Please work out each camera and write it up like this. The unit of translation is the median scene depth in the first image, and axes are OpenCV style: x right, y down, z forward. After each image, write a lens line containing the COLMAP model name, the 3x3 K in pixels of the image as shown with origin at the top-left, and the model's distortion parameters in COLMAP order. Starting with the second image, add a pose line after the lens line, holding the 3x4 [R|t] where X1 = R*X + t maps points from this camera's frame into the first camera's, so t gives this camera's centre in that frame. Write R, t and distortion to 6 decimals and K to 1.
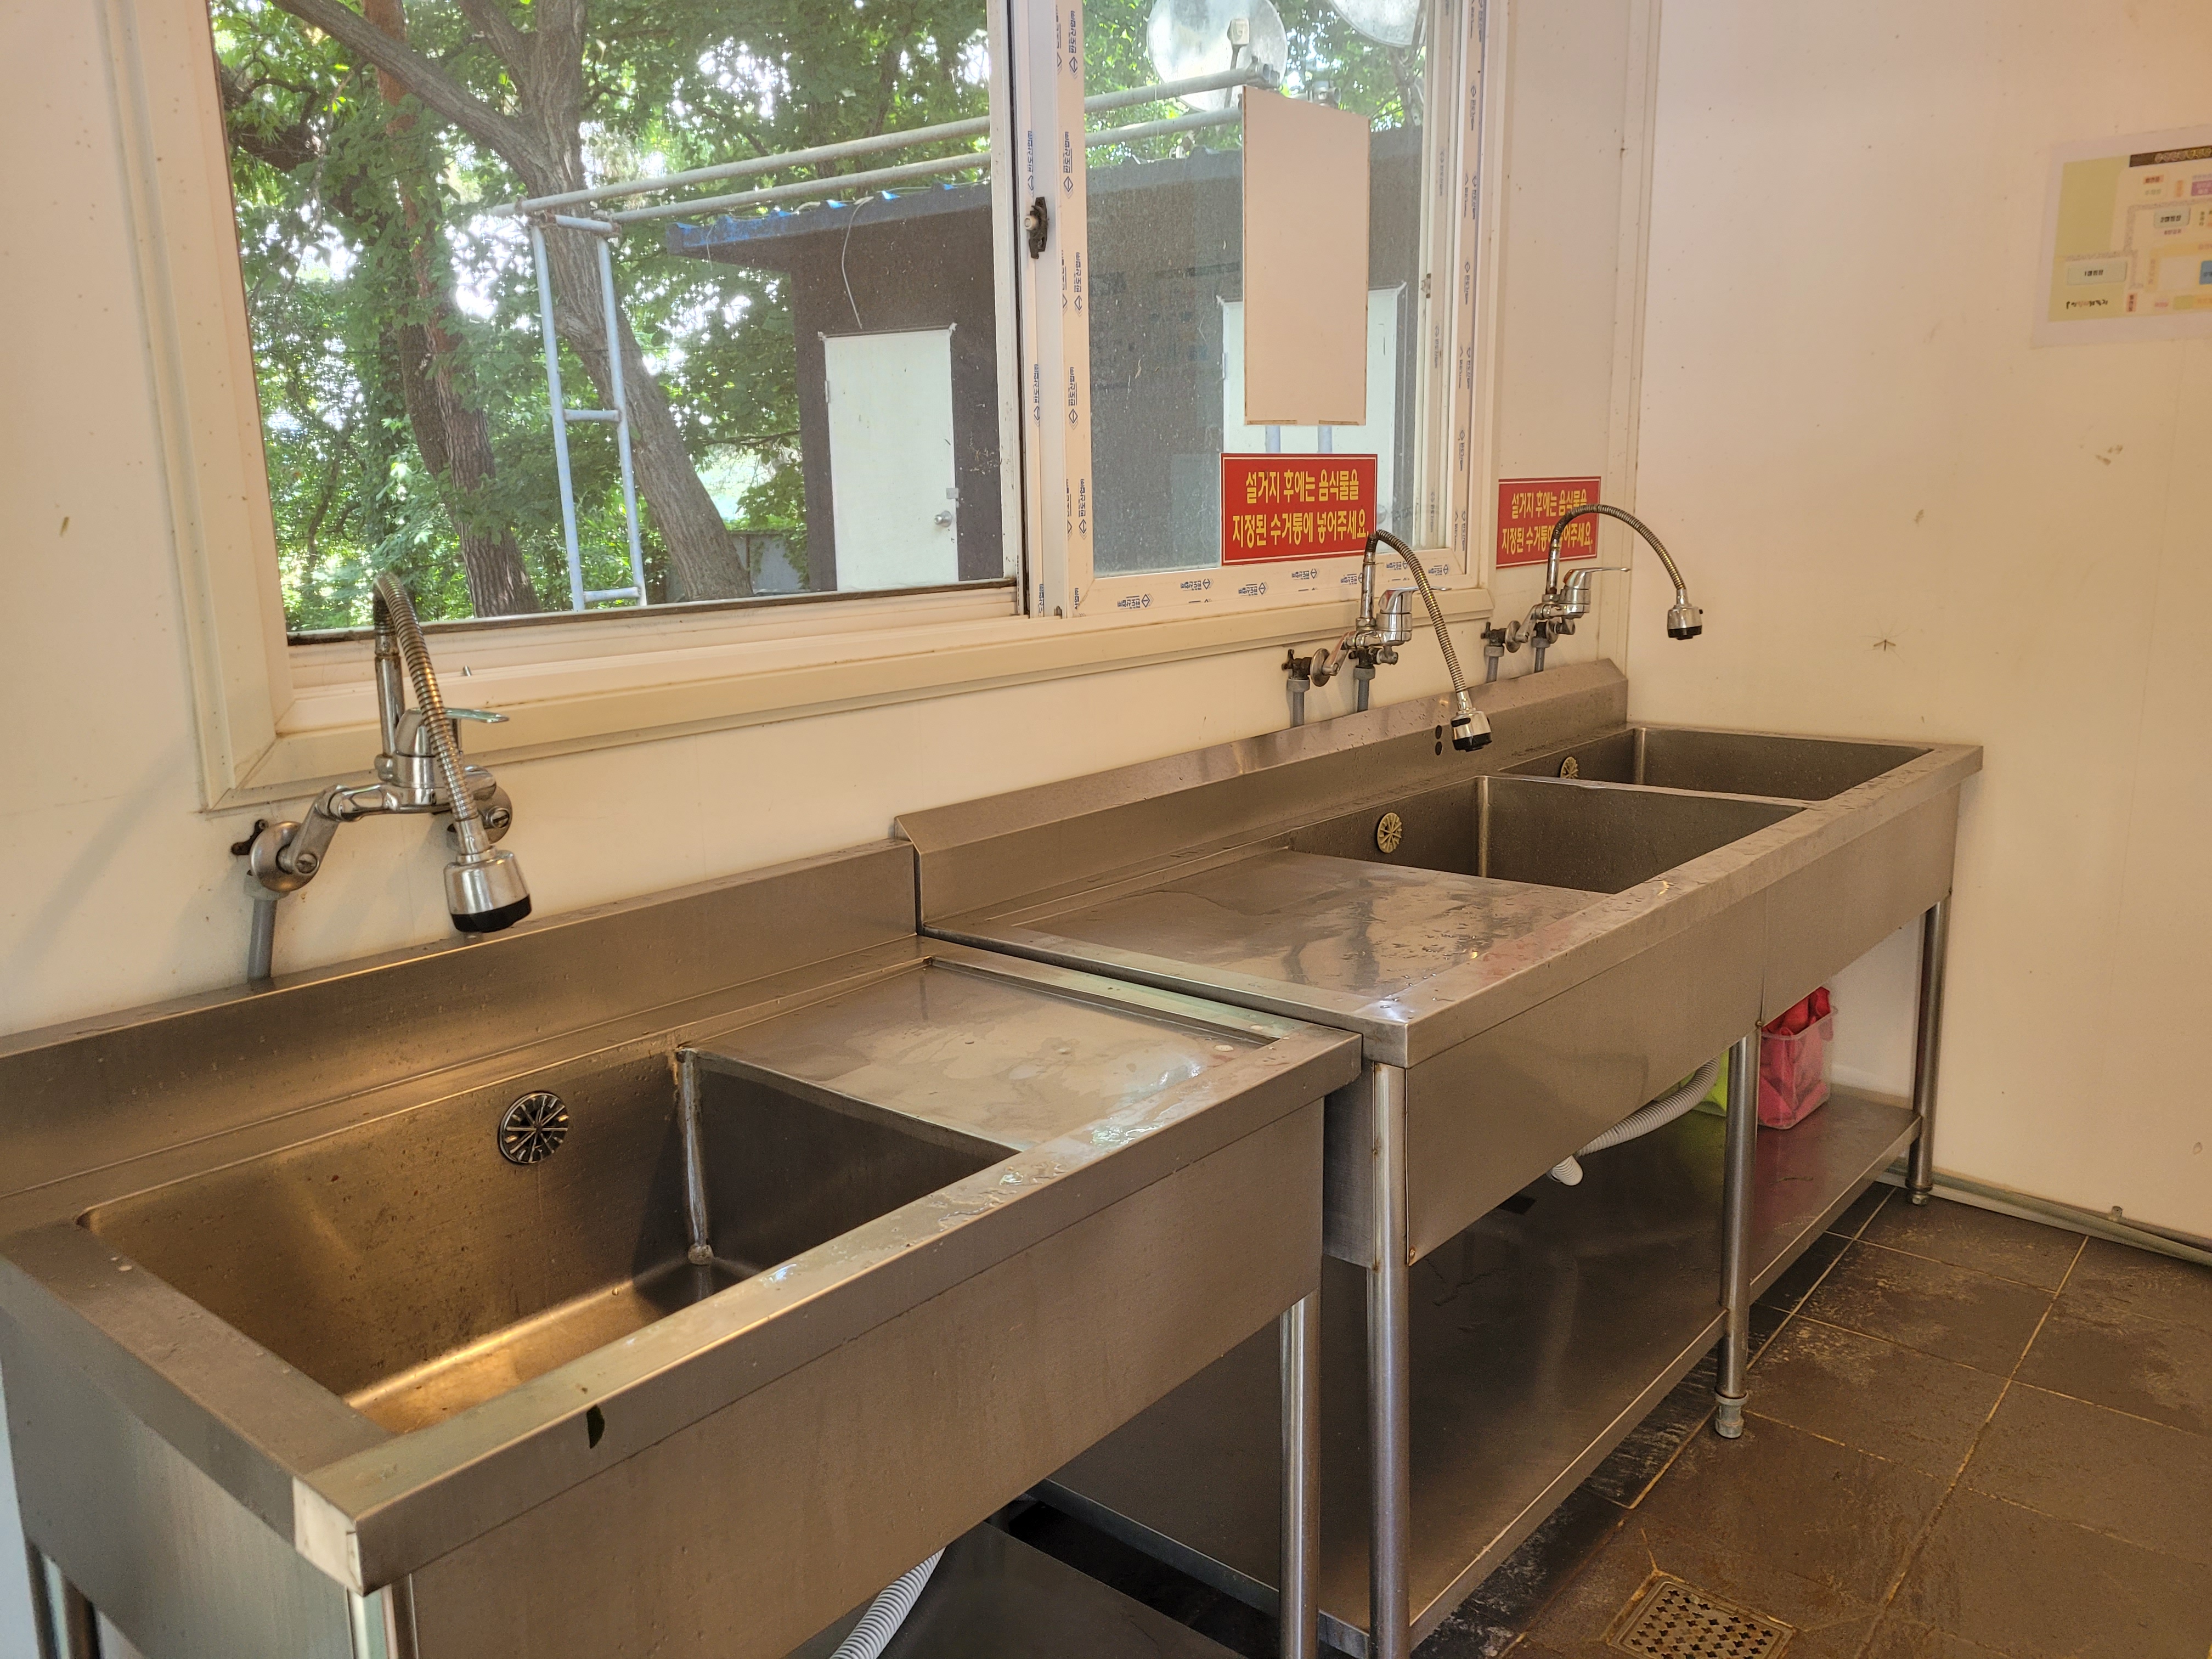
lens RADIAL K [[1706.9, 0, 1106.0], [0, 1706.9, 829.5], [0, 0, 1]] dist [0.026883, -0.007778]
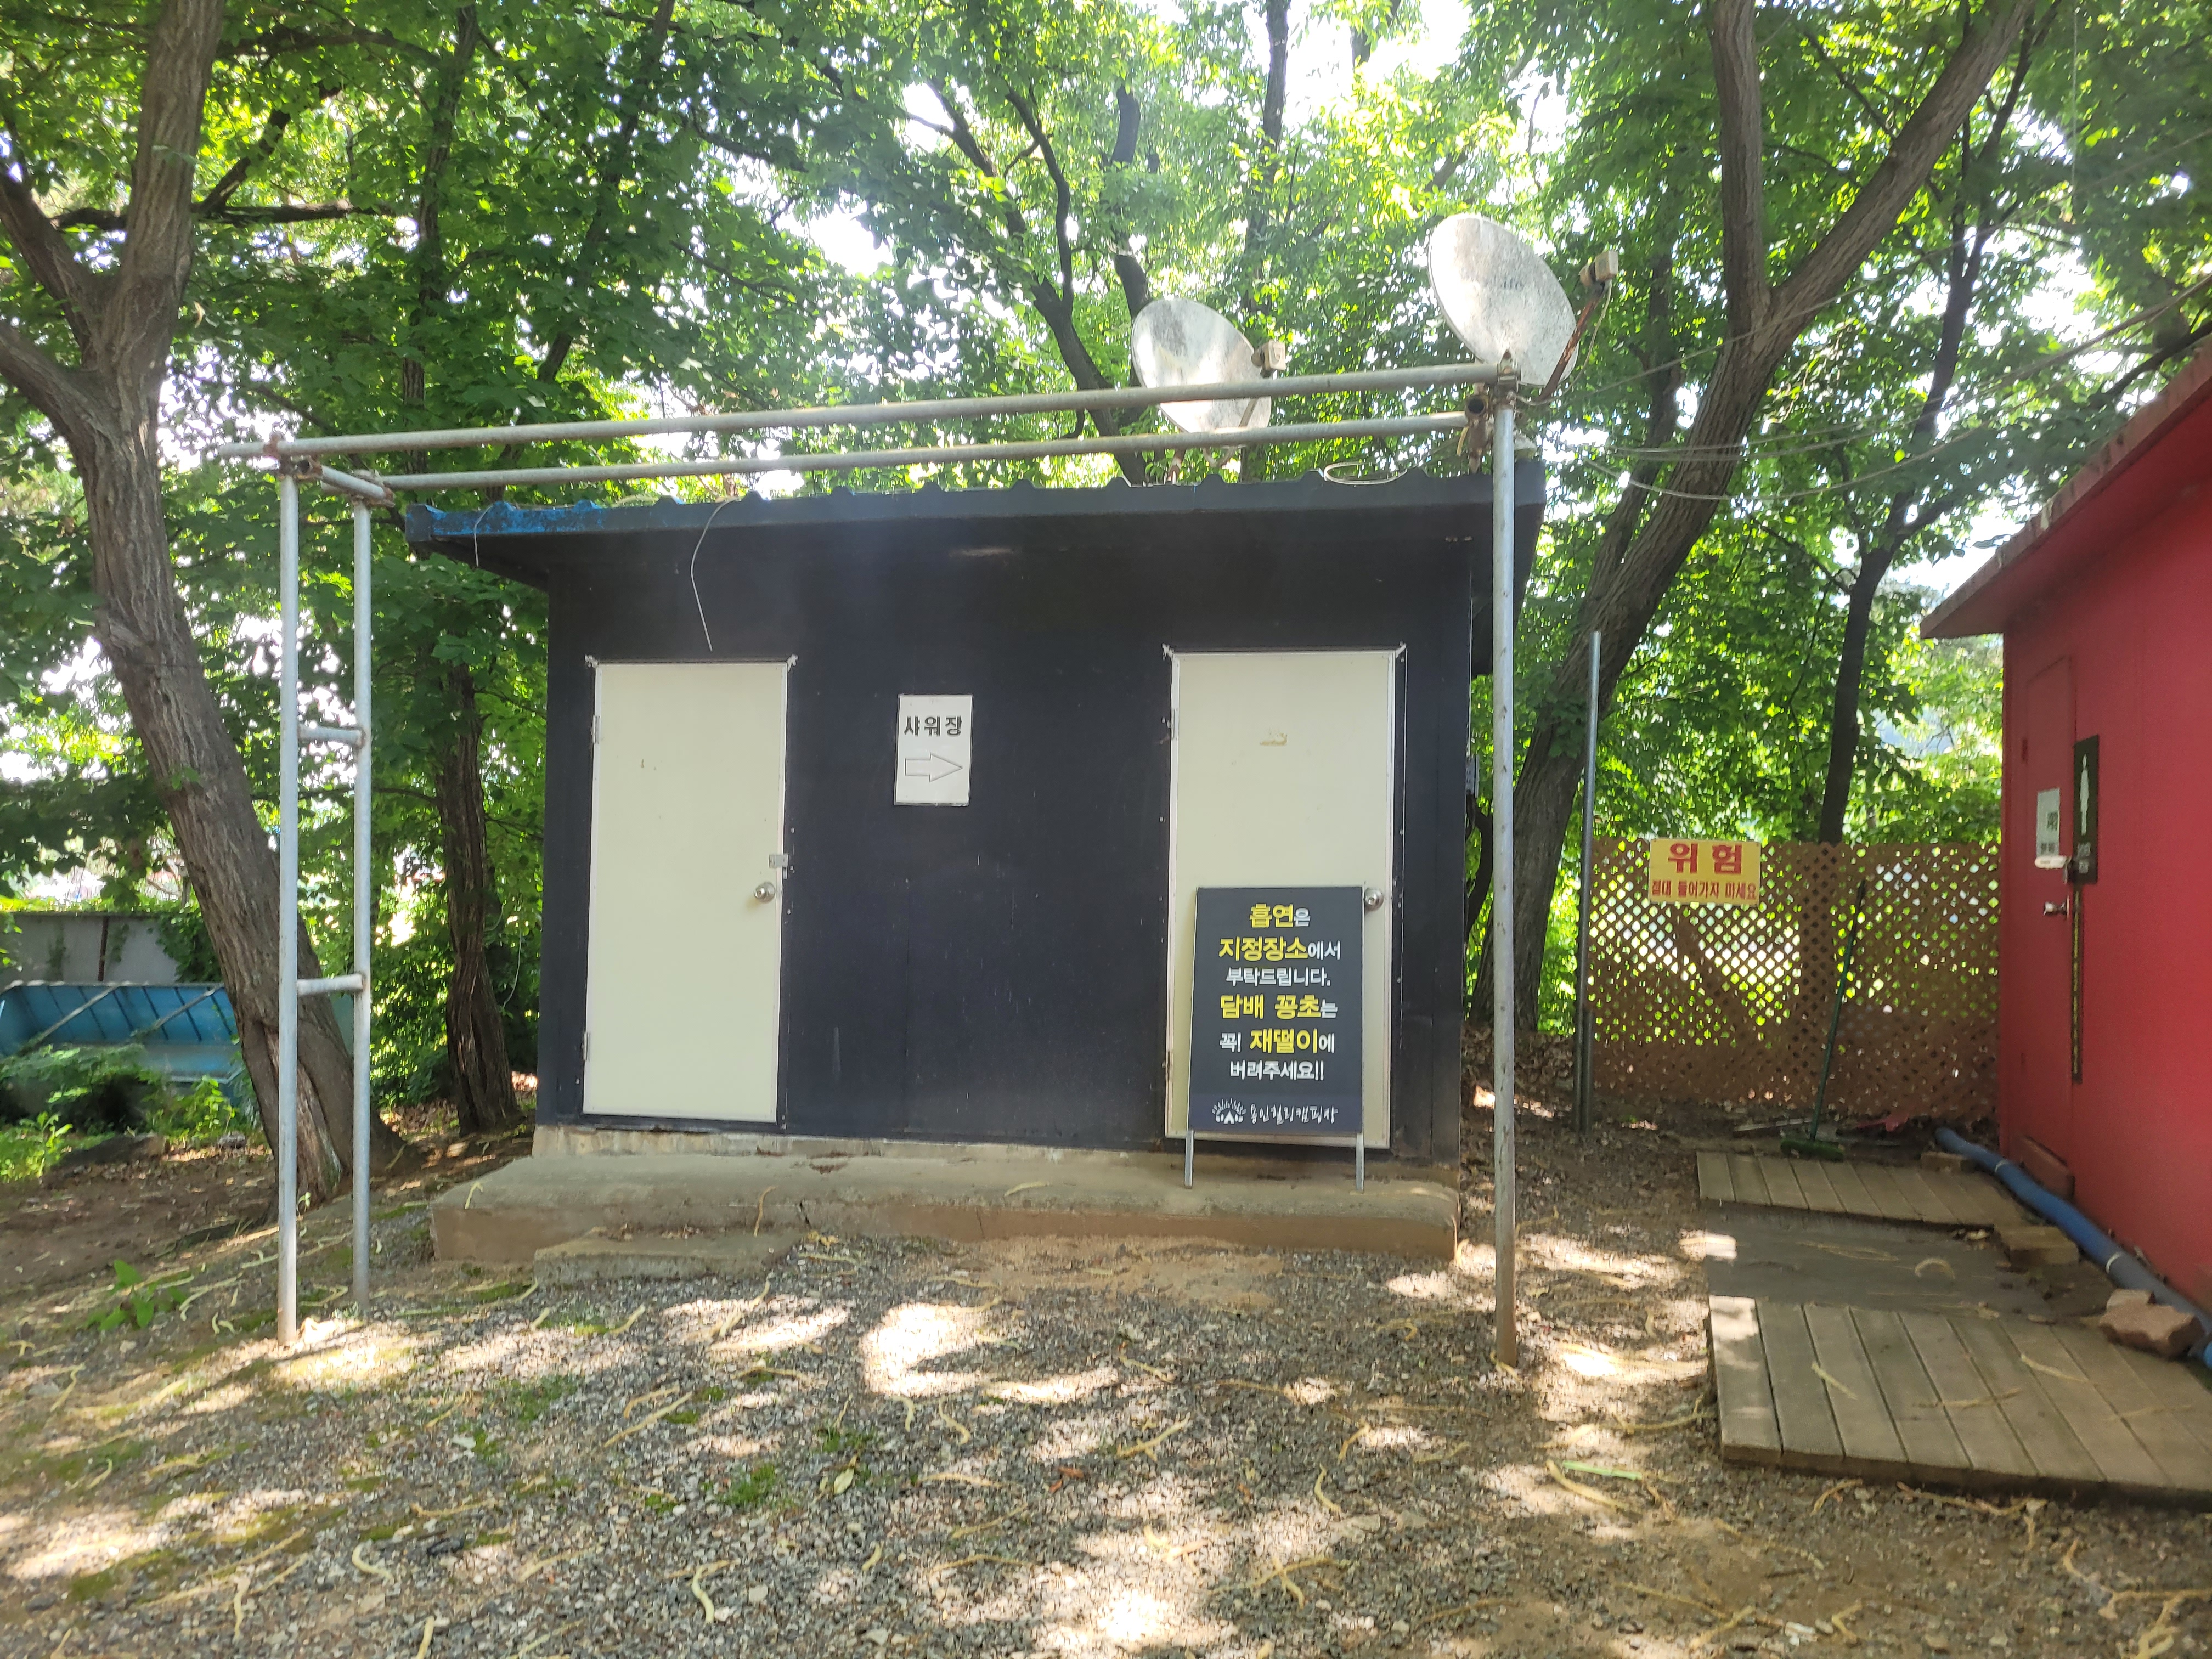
lens RADIAL K [[1706.9, 0, 1106.0], [0, 1706.9, 829.5], [0, 0, 1]] dist [0.026883, -0.007778]
pose [[0.931171, 0.041668, 0.362194, -0.716685], [0.042793, 0.974089, -0.222079, -0.087392], [-0.362063, 0.222293, 0.905260, 0.688473]]
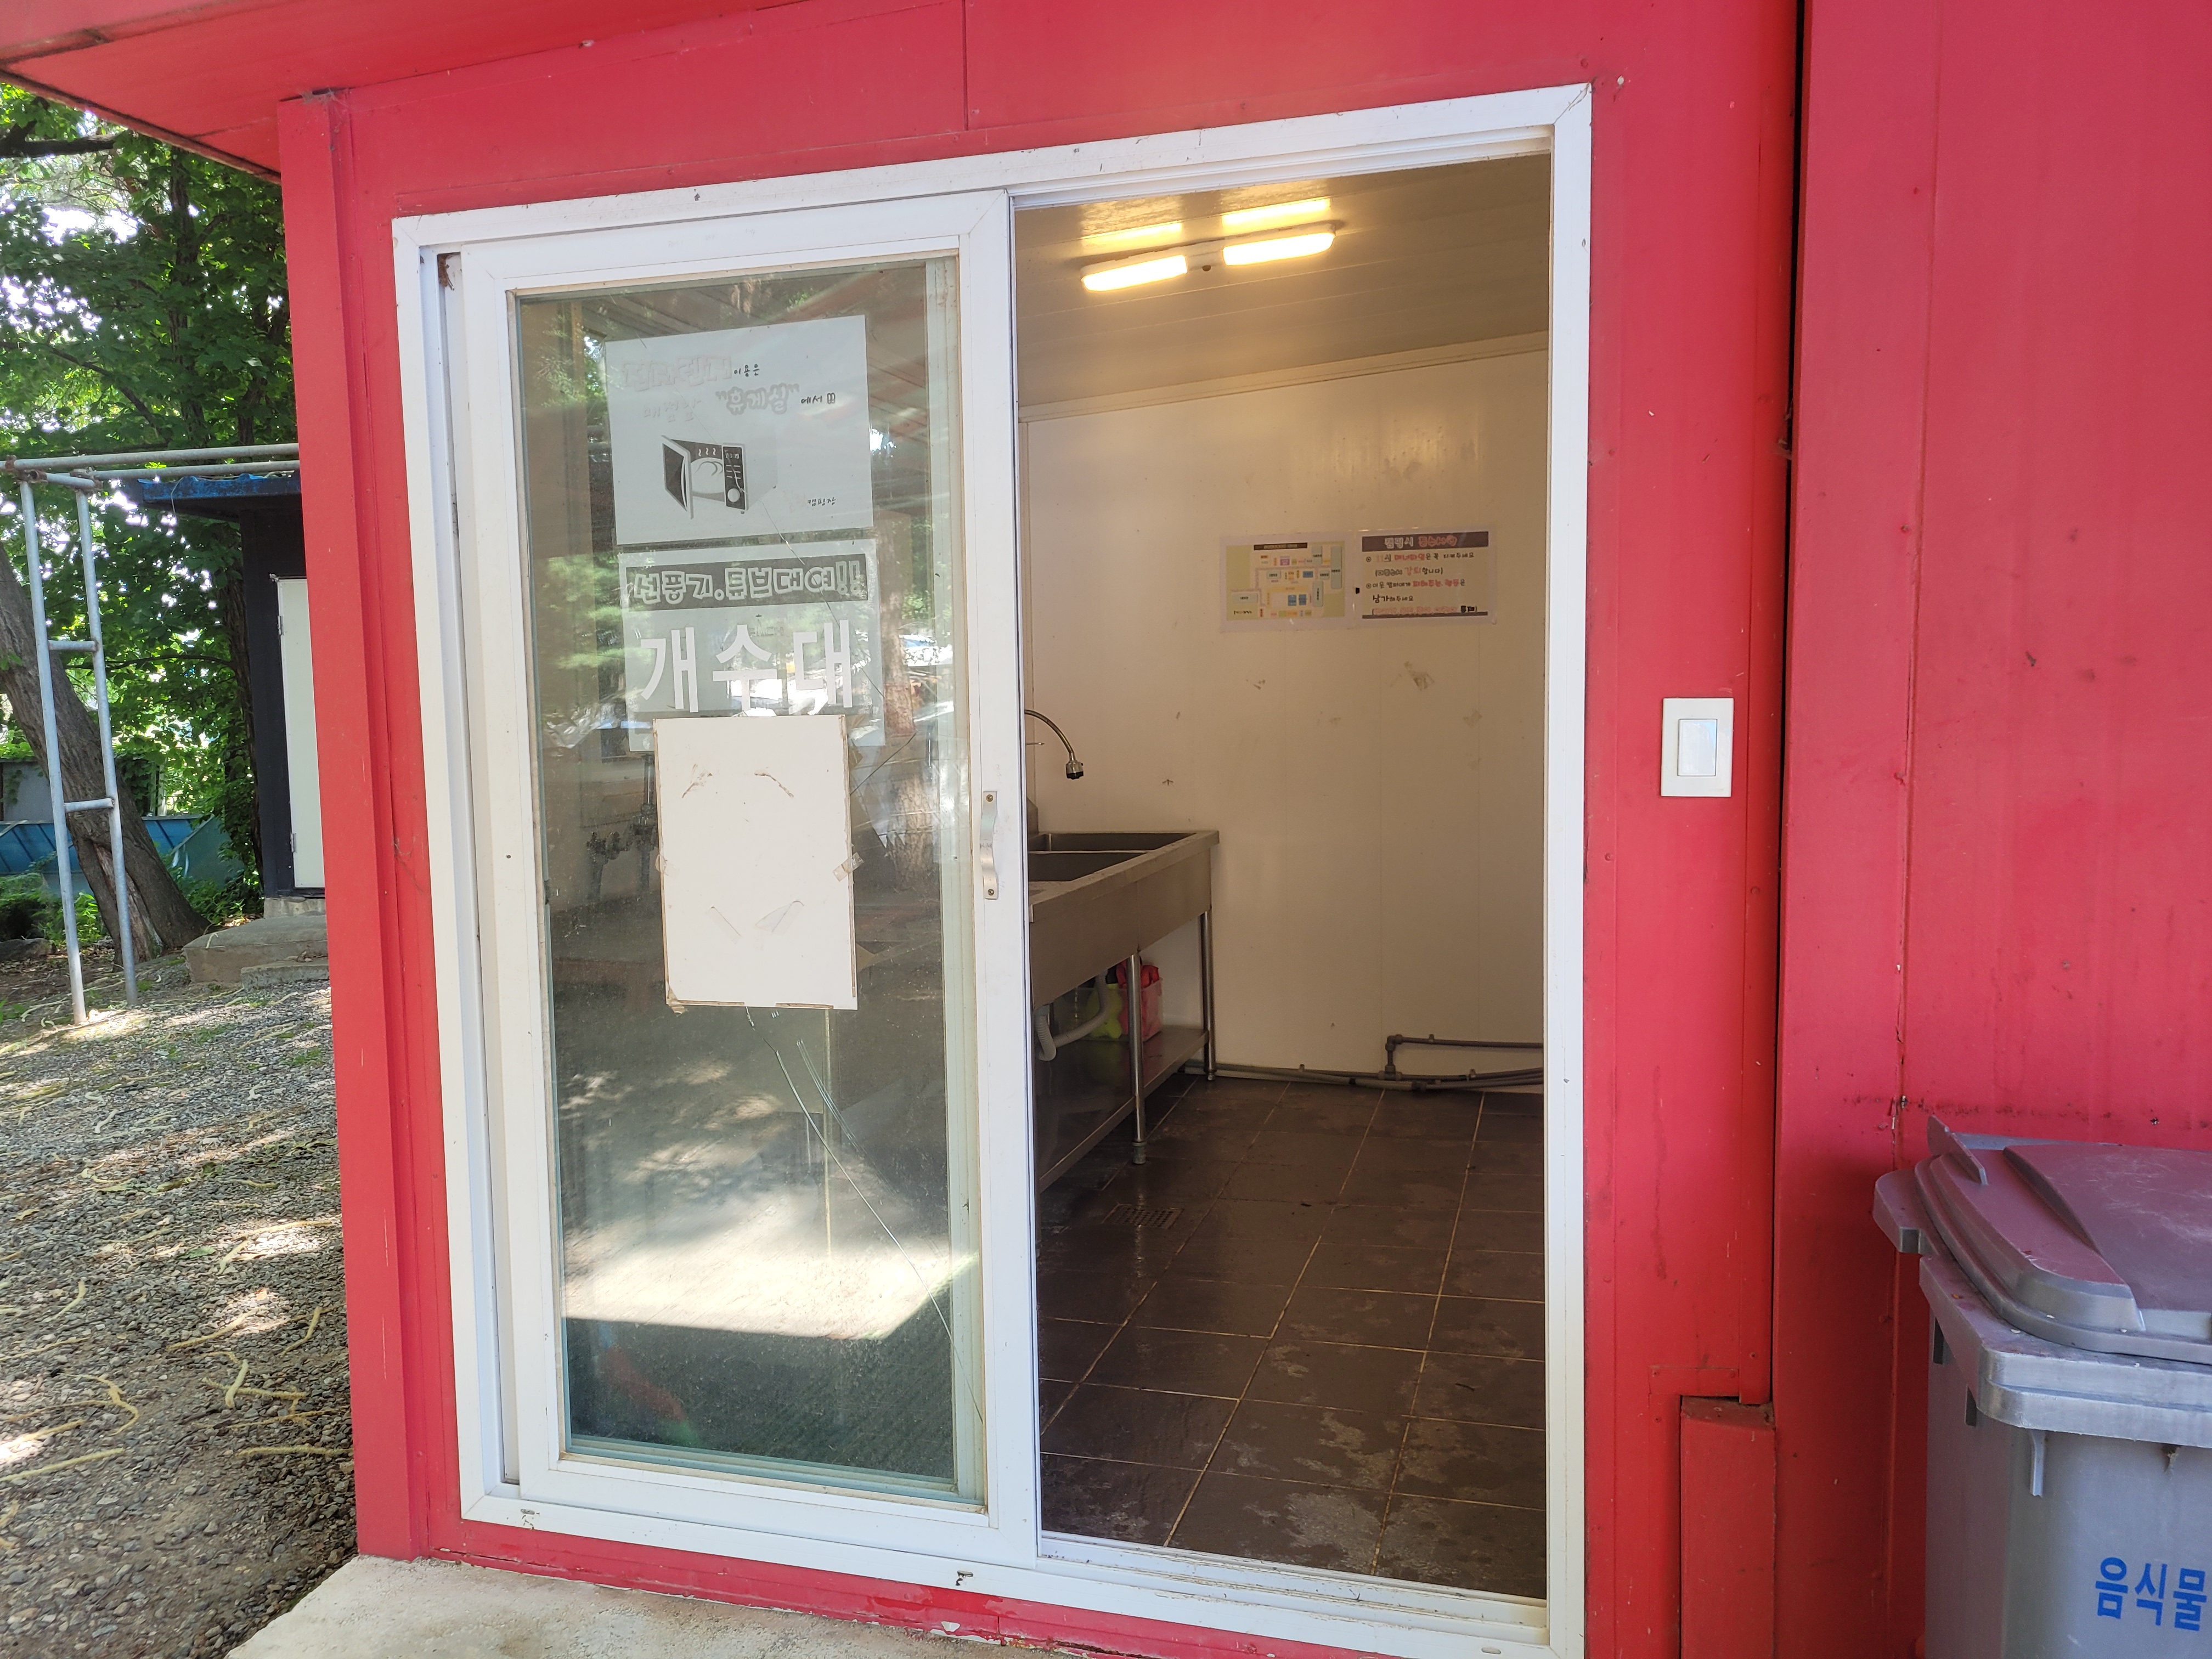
lens RADIAL K [[1686.9, 0, 1106.0], [0, 1686.9, 829.5], [0, 0, 1]] dist [0.005014, -0.000566]
pose [[0.914748, -0.035826, 0.402432, -0.370545], [0.086118, 0.990460, -0.107575, 0.143207], [-0.394739, 0.133061, 0.909107, -0.677444]]
